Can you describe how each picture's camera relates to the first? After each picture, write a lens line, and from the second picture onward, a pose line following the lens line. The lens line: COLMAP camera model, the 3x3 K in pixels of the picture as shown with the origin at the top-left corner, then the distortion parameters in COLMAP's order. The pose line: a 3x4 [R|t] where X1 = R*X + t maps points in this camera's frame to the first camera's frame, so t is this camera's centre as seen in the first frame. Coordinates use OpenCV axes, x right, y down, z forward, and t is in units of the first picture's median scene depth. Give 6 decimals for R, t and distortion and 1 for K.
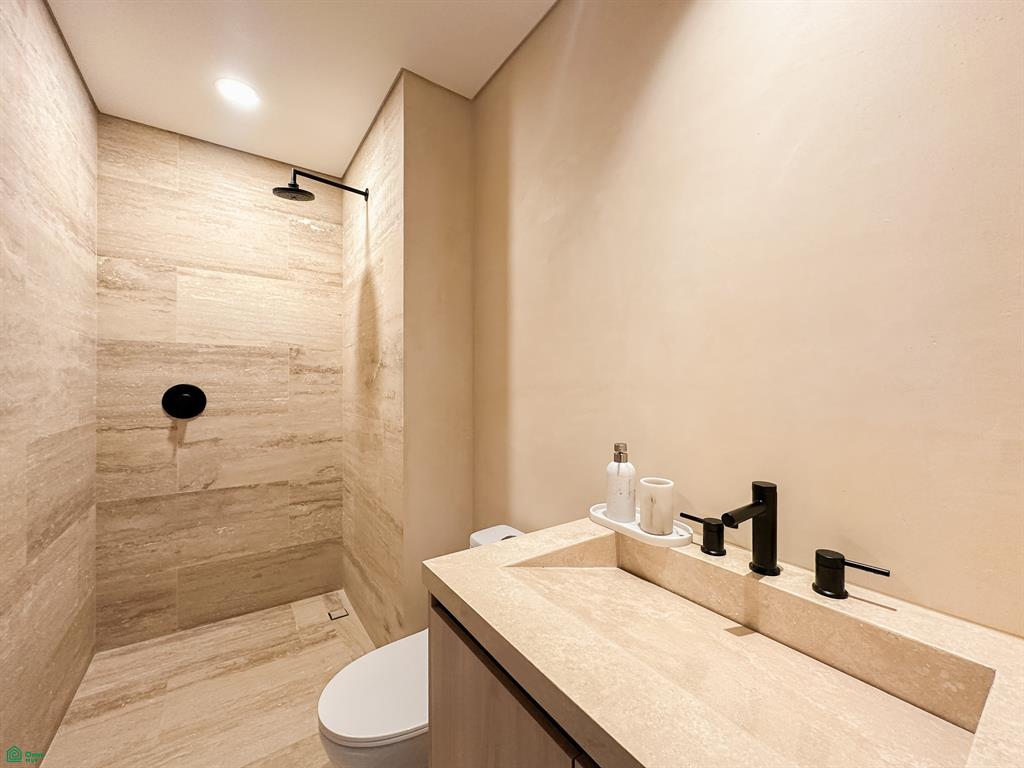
lens RADIAL K [[412.9, 0, 513.7], [0, 412.9, 383.6], [0, 0, 1]] dist [0.001938, 0.000260]
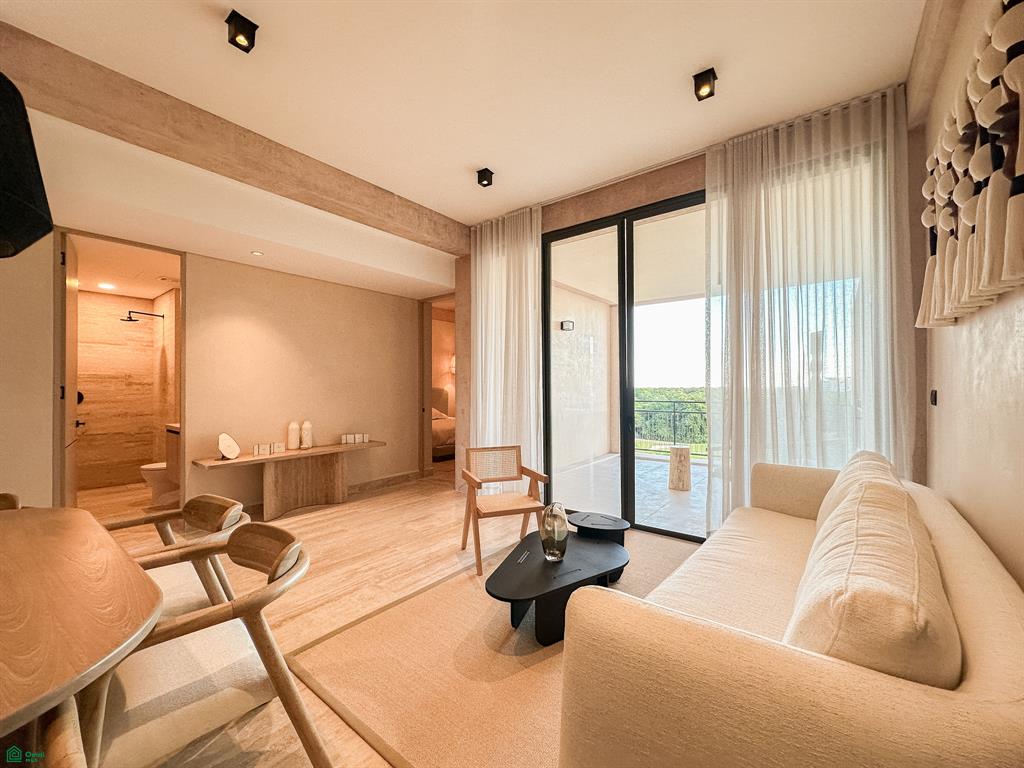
lens RADIAL K [[412.9, 0, 513.7], [0, 412.9, 383.6], [0, 0, 1]] dist [0.001938, 0.000260]
pose [[0.955796, -0.001695, 0.294027, 0.886837], [0.004456, 0.999952, -0.008721, -0.005987], [-0.293998, 0.009646, 0.955757, -1.918137]]
